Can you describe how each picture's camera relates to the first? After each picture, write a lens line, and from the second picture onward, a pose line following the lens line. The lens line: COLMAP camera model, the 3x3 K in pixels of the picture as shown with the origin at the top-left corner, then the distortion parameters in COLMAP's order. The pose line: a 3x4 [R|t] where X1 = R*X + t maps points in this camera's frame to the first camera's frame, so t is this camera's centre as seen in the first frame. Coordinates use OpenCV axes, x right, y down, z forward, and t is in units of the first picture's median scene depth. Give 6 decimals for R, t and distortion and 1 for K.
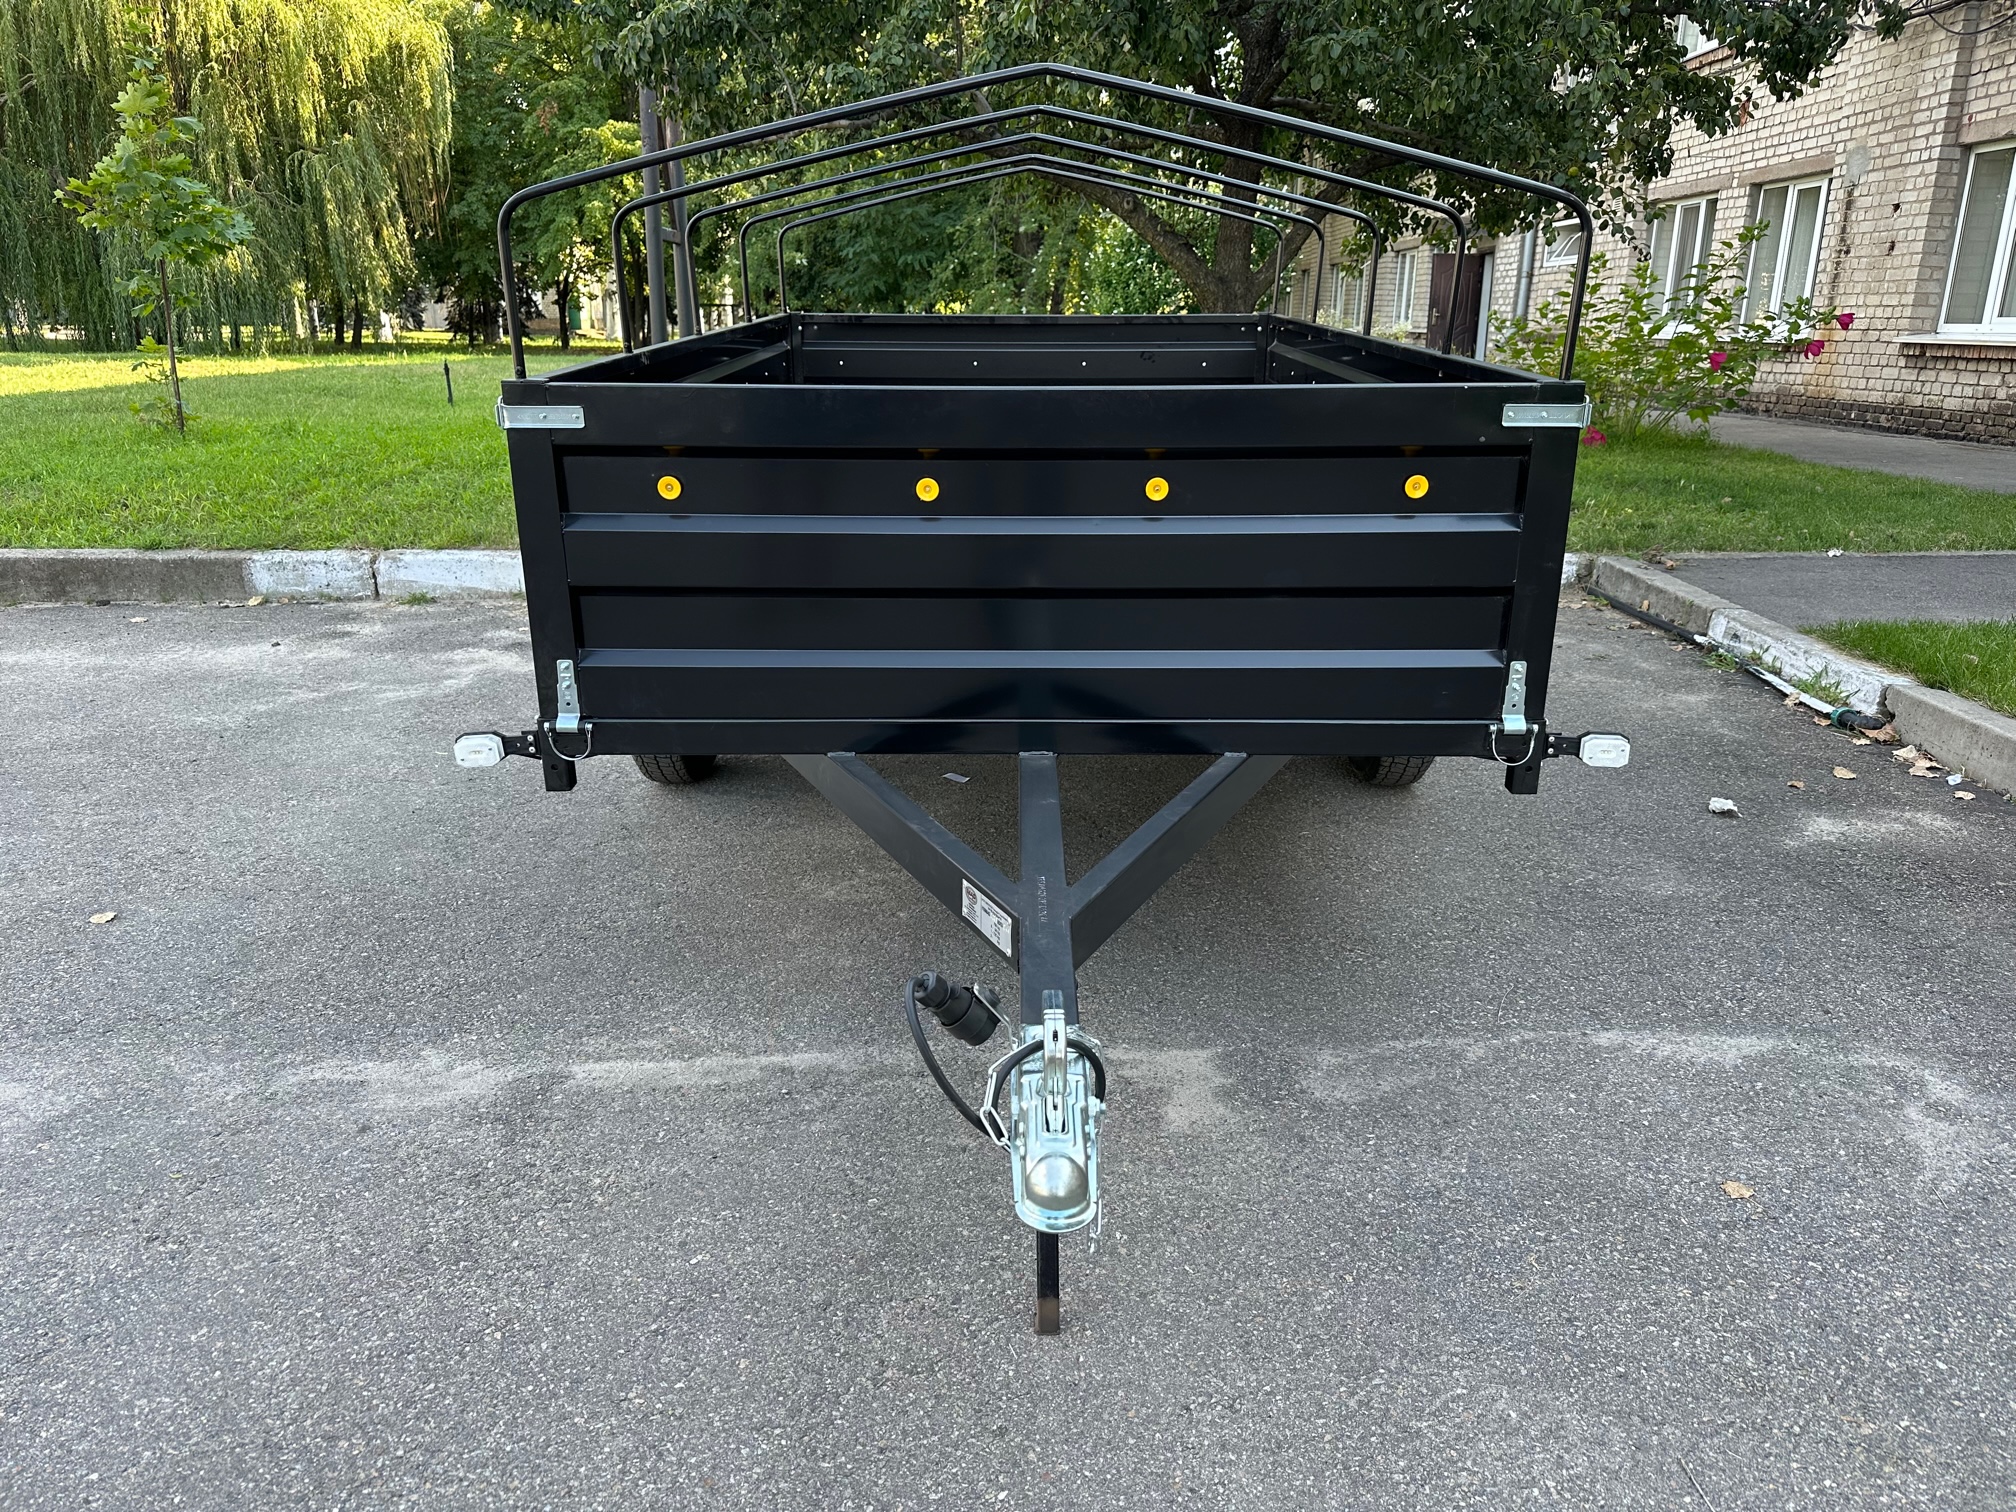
lens RADIAL K [[1421.2, 0, 1020.5], [0, 1421.2, 753.0], [0, 0, 1]] dist [-0.001349, -0.003633]
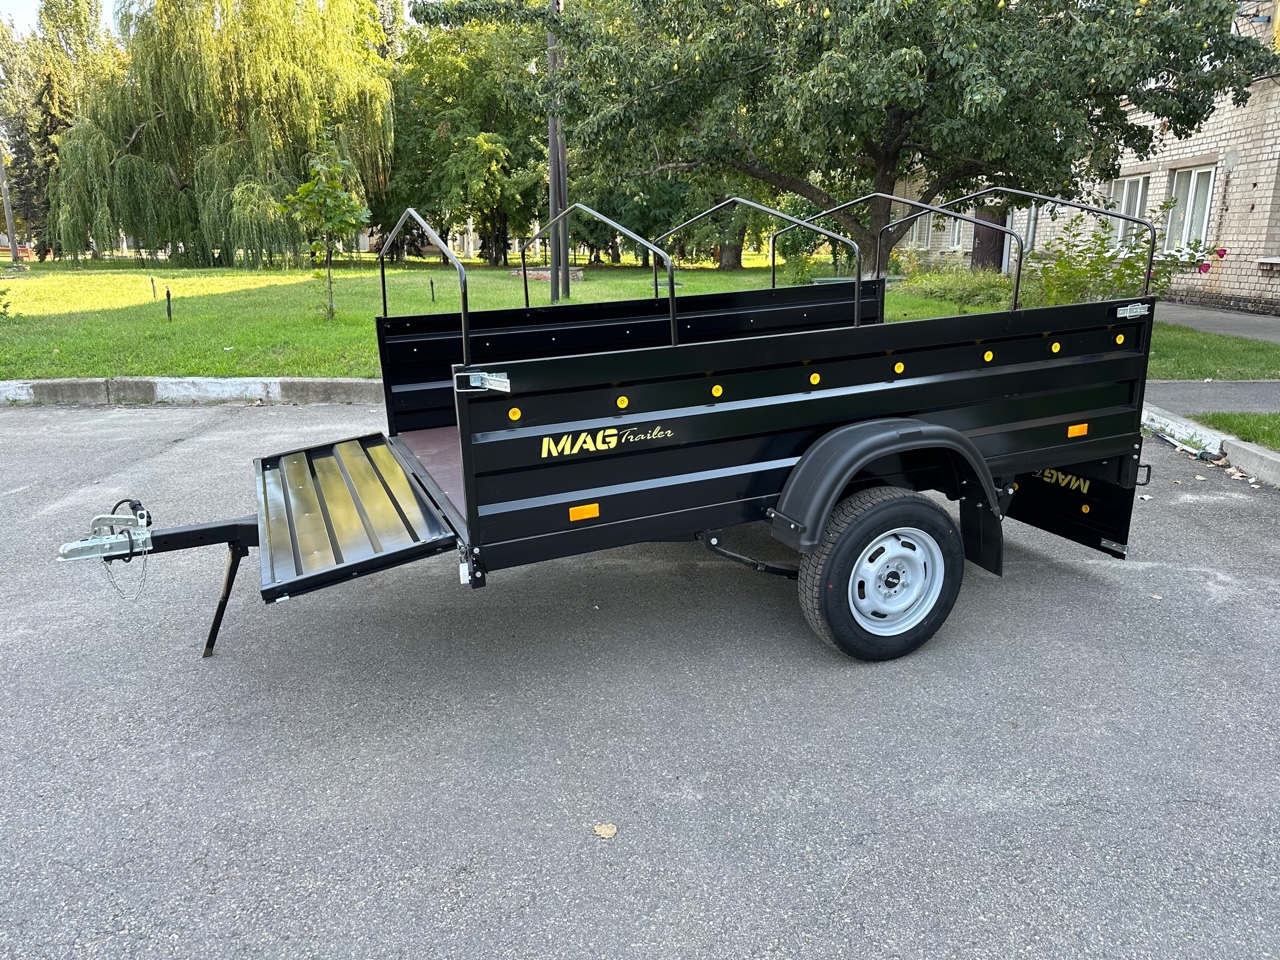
lens RADIAL K [[904.8, 0, 639.7], [0, 904.8, 469.2], [0, 0, 1]] dist [0.011253, -0.016322]
pose [[0.997812, 0.007481, -0.065691, -0.082686], [-0.010580, 0.998841, -0.046946, 0.032322], [0.065263, 0.047538, 0.996735, -0.194391]]
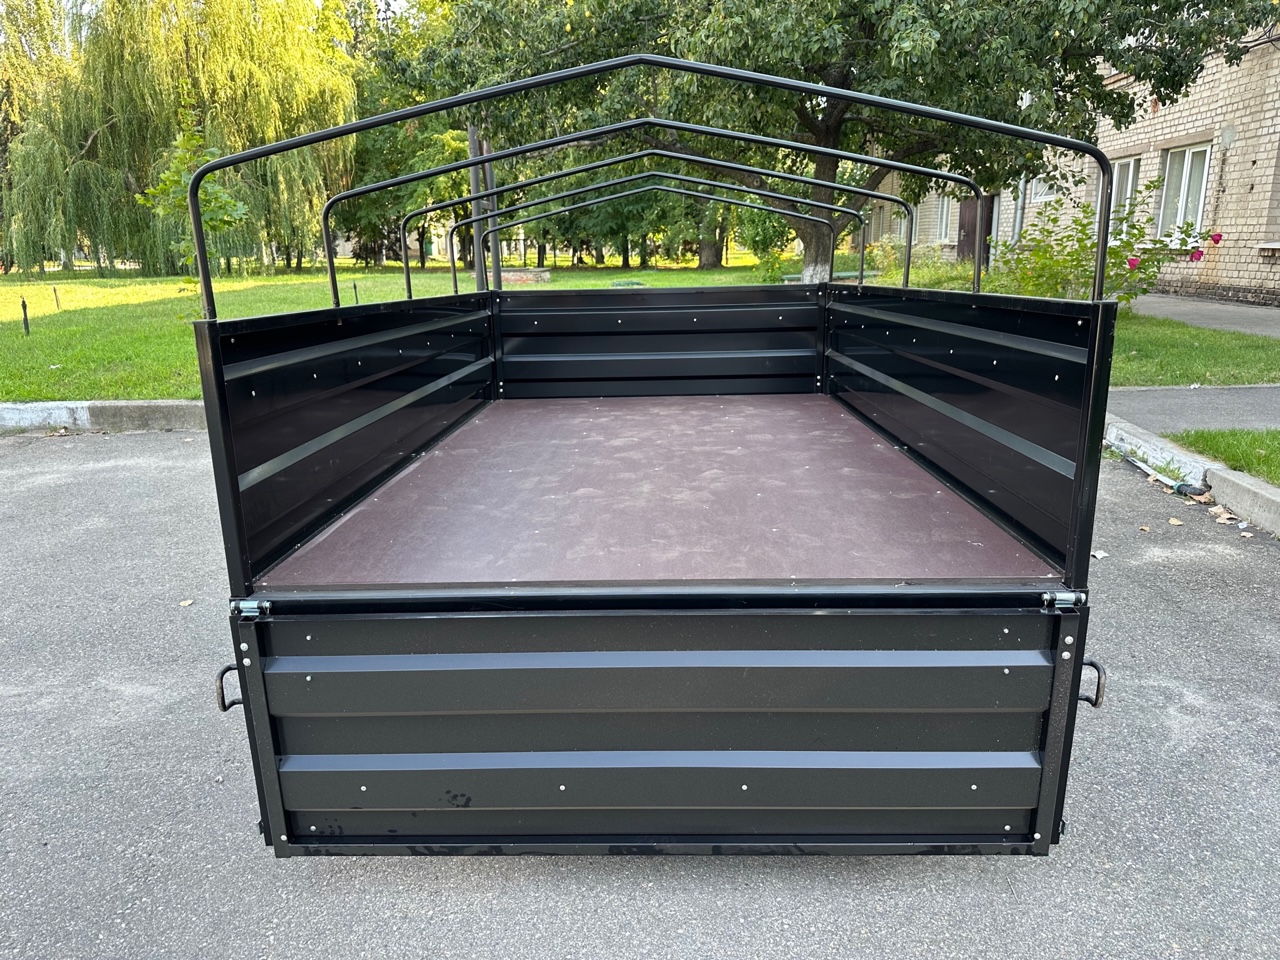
lens RADIAL K [[904.4, 0, 640.0], [0, 904.4, 480.0], [0, 0, 1]] dist [0.002704, -0.008321]
pose [[0.997348, -0.008107, -0.072332, 0.011537], [0.005411, 0.999286, -0.037390, 0.000628], [0.072584, 0.036899, 0.996680, -0.047801]]
